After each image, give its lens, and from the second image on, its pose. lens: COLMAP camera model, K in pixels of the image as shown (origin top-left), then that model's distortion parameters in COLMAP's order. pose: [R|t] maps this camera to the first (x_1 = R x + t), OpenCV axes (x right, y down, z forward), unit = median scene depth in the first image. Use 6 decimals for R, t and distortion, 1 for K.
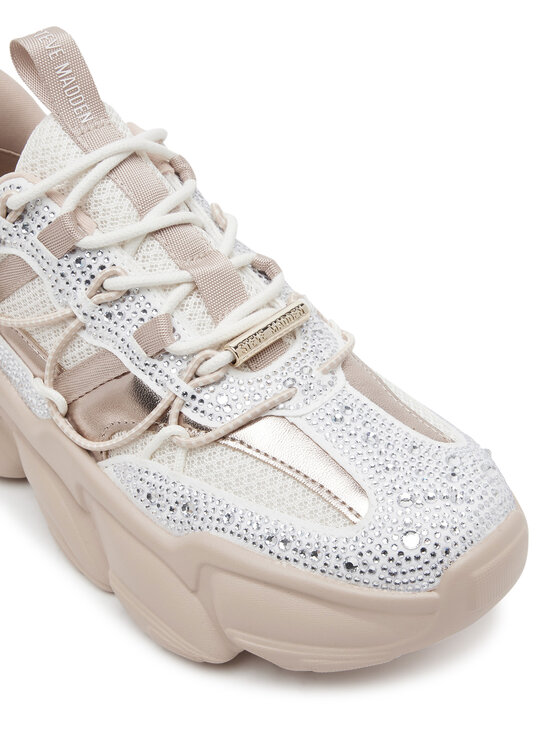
lens RADIAL K [[1357.5, 0, 280.0], [0, 1357.5, 373.0], [0, 0, 1]] dist [-0.268176, 1.722265]
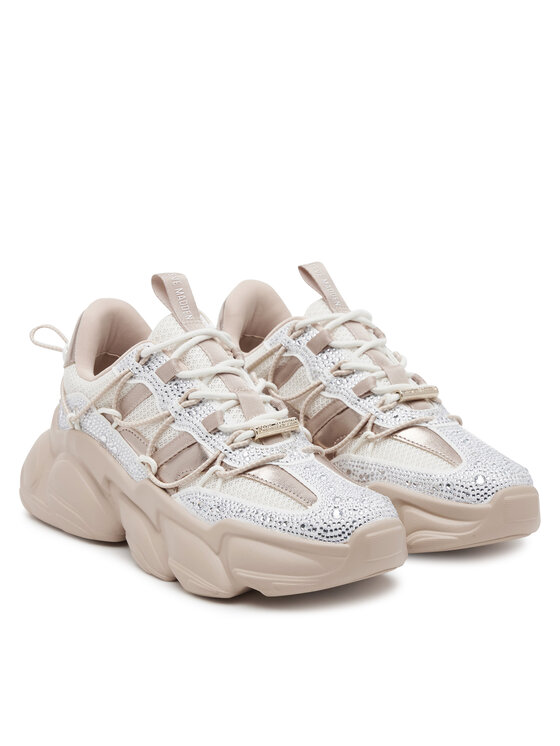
lens RADIAL K [[2194.2, 0, 280.0], [0, 2194.2, 373.0], [0, 0, 1]] dist [-0.002303, -0.001162]
pose [[0.994016, 0.090023, -0.061873, 0.175409], [-0.107445, 0.907902, -0.405179, 1.103489], [0.019700, 0.409403, 0.912141, -1.736939]]
